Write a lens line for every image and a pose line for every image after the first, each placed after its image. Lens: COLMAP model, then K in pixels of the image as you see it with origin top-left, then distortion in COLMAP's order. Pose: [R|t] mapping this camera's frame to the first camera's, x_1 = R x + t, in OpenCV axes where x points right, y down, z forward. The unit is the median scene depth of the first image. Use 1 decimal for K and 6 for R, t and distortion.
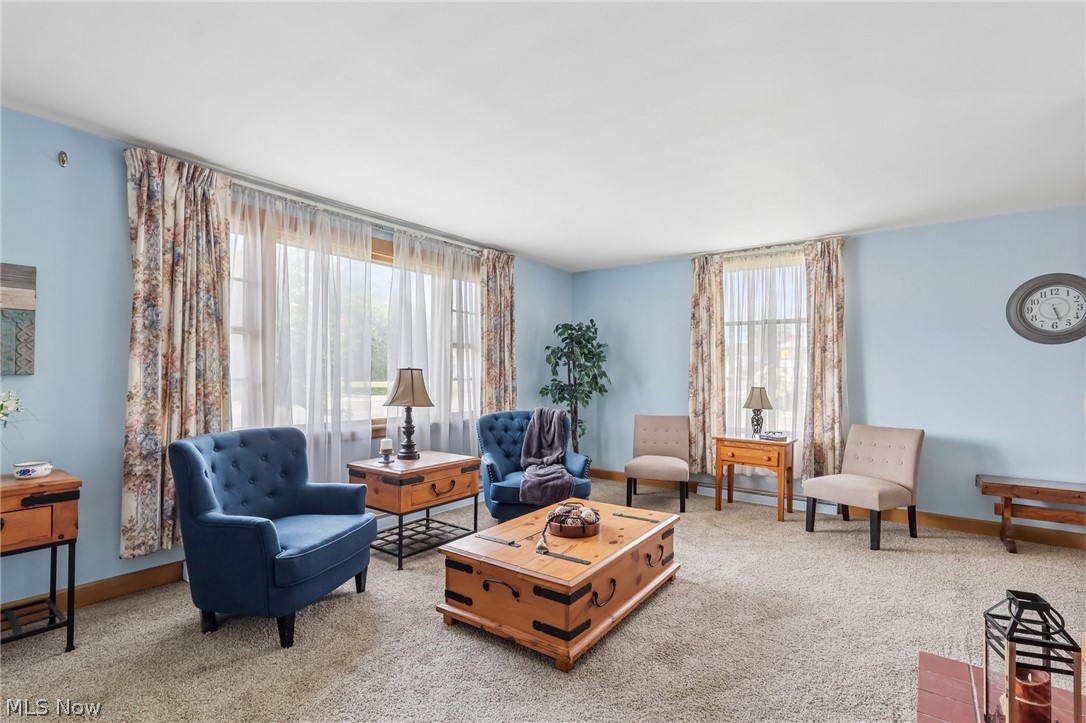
lens RADIAL K [[505.1, 0, 535.5], [0, 505.1, 369.8], [0, 0, 1]] dist [-0.010668, 0.002860]
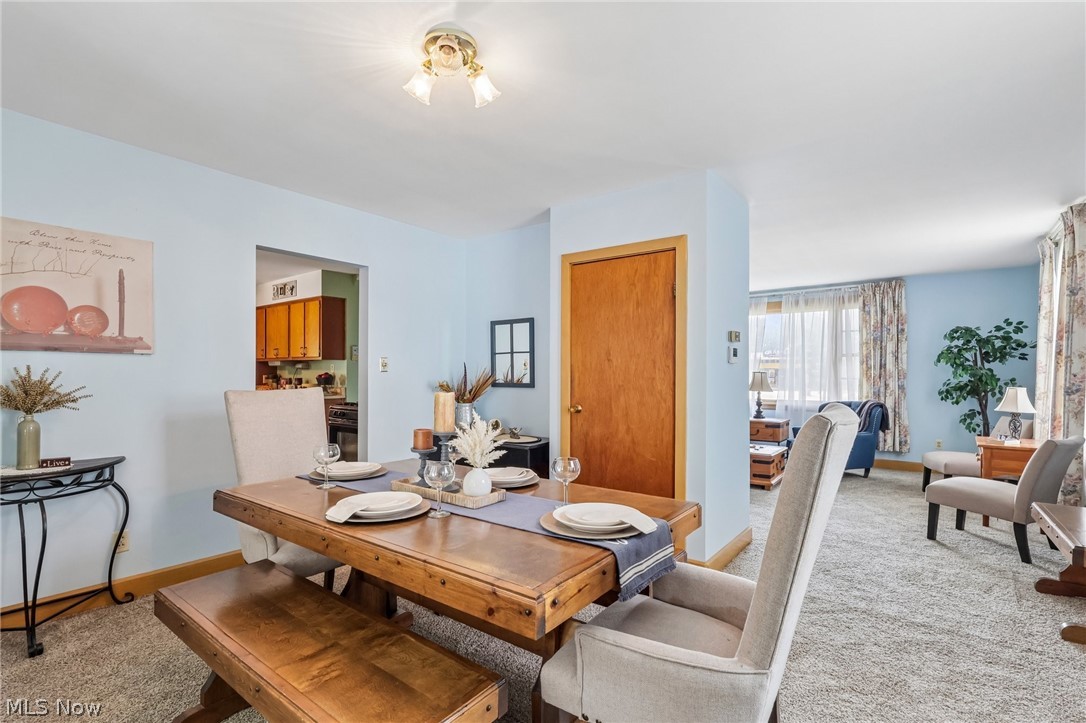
lens RADIAL K [[505.1, 0, 543.9], [0, 505.1, 368.6], [0, 0, 1]] dist [-0.010668, 0.002860]
pose [[-0.003875, -0.012838, -0.999910, 1.551012], [0.003041, 0.999913, -0.012850, 0.008553], [0.999988, -0.003091, -0.003836, 0.170880]]
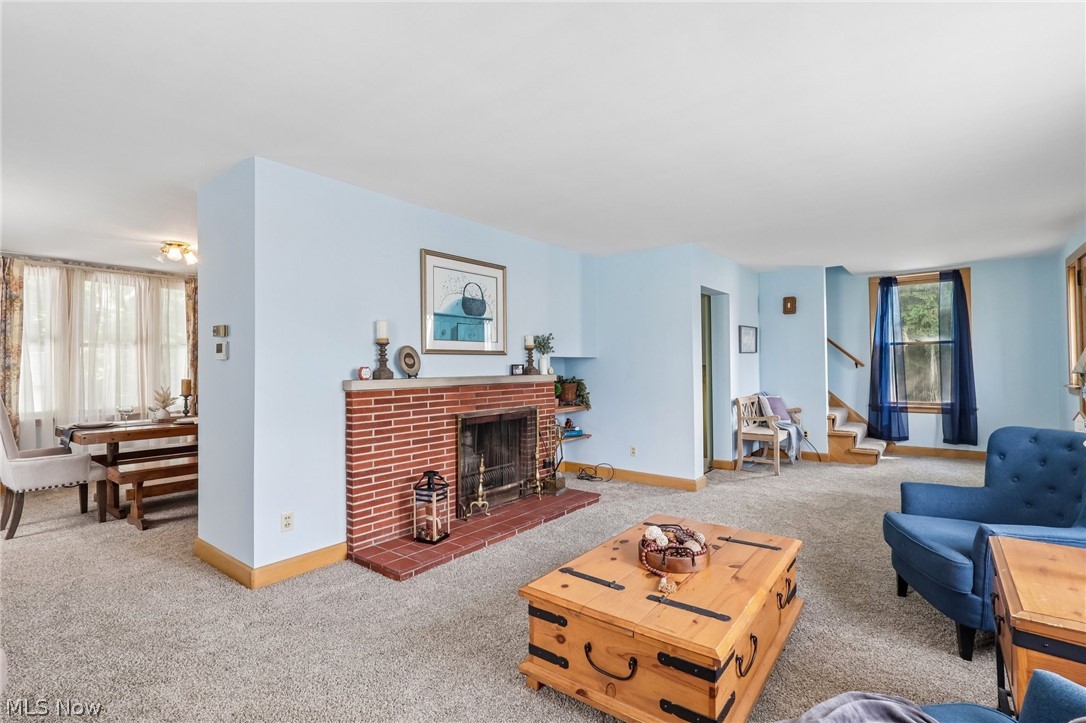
lens RADIAL K [[505.1, 0, 541.8], [0, 505.1, 355.3], [0, 0, 1]] dist [-0.010668, 0.002860]
pose [[-0.999699, 0.007762, 0.023262, 0.182731], [0.006958, 0.999383, -0.034419, 0.011338], [-0.023515, -0.034247, -0.999137, 1.260057]]
